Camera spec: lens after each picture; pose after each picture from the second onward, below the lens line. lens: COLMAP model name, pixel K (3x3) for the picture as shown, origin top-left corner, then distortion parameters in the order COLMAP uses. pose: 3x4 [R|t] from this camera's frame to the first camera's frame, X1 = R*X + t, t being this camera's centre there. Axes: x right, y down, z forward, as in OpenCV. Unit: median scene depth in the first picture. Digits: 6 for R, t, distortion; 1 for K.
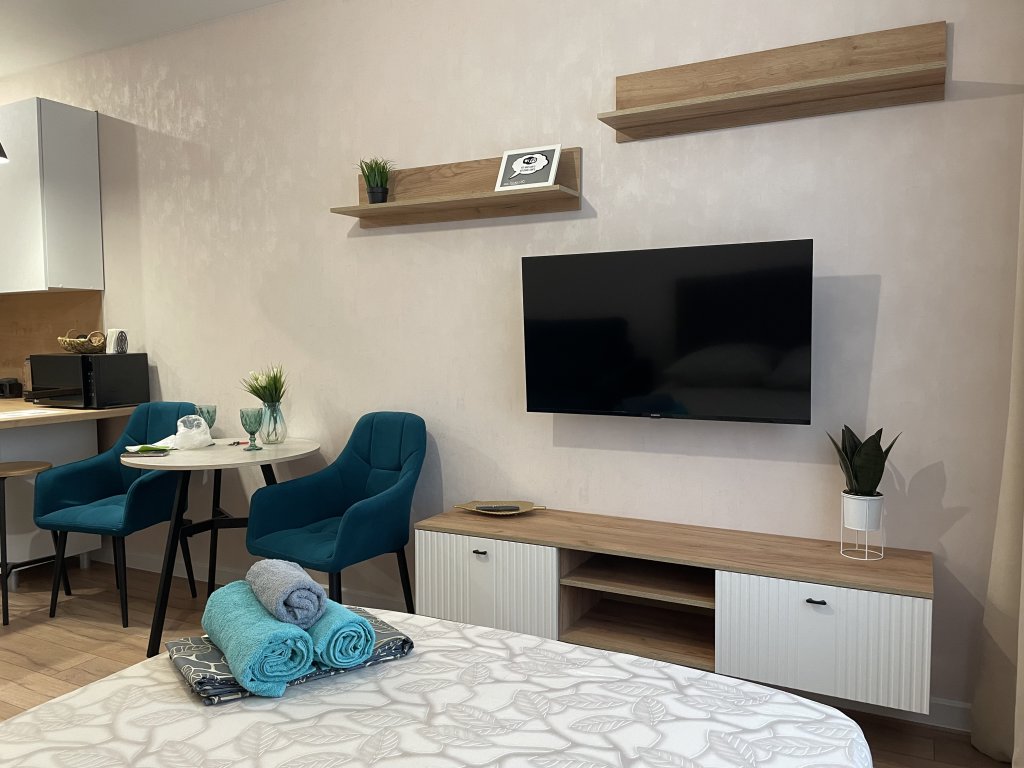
lens RADIAL K [[774.7, 0, 512.0], [0, 774.7, 384.0], [0, 0, 1]] dist [0.115470, -0.155633]
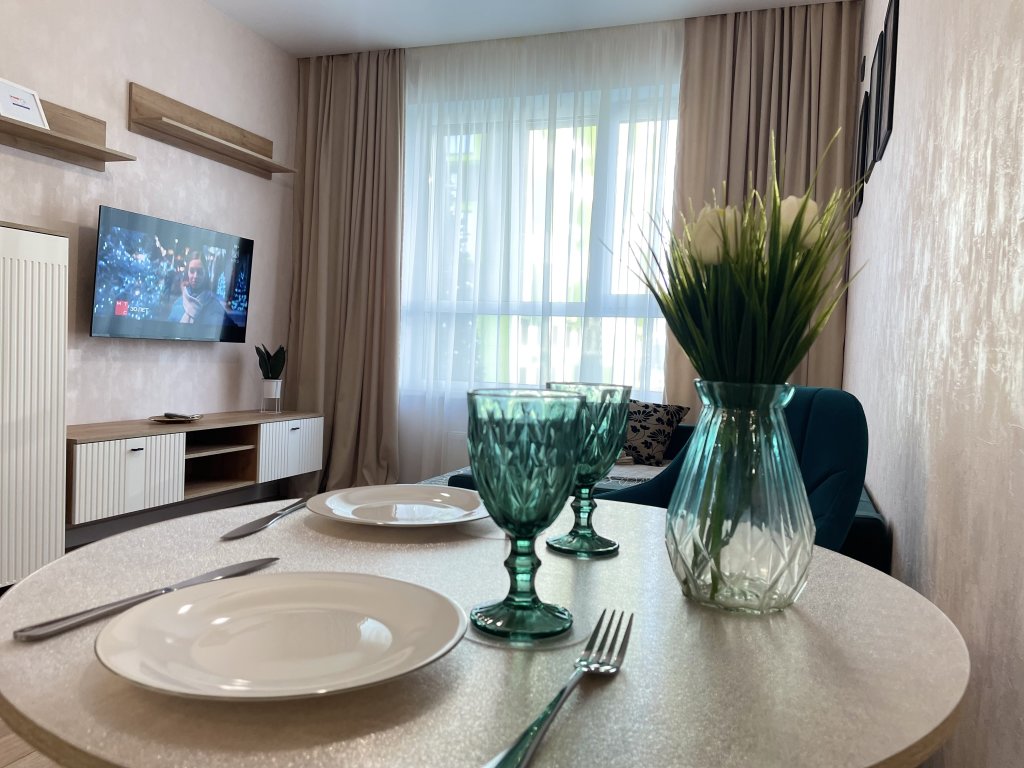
lens RADIAL K [[774.7, 0, 512.0], [0, 774.7, 384.0], [0, 0, 1]] dist [0.115470, -0.155633]
pose [[-0.121832, -0.031363, 0.992055, -1.312460], [0.033445, 0.998803, 0.035683, 0.090272], [-0.991987, 0.037527, -0.120637, 0.565910]]
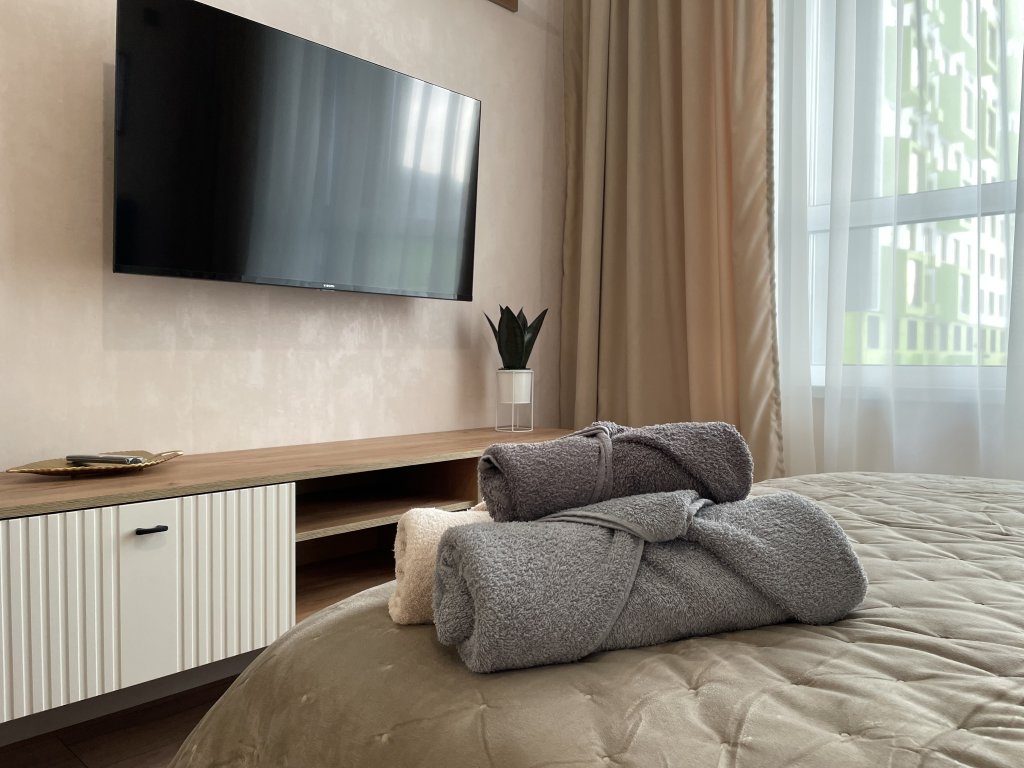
lens RADIAL K [[774.7, 0, 512.0], [0, 774.7, 384.0], [0, 0, 1]] dist [0.115470, -0.155633]
pose [[0.283374, -0.021559, 0.958767, -0.451729], [0.059575, 0.998212, 0.004838, 0.133353], [-0.957157, 0.055747, 0.284152, 0.629841]]
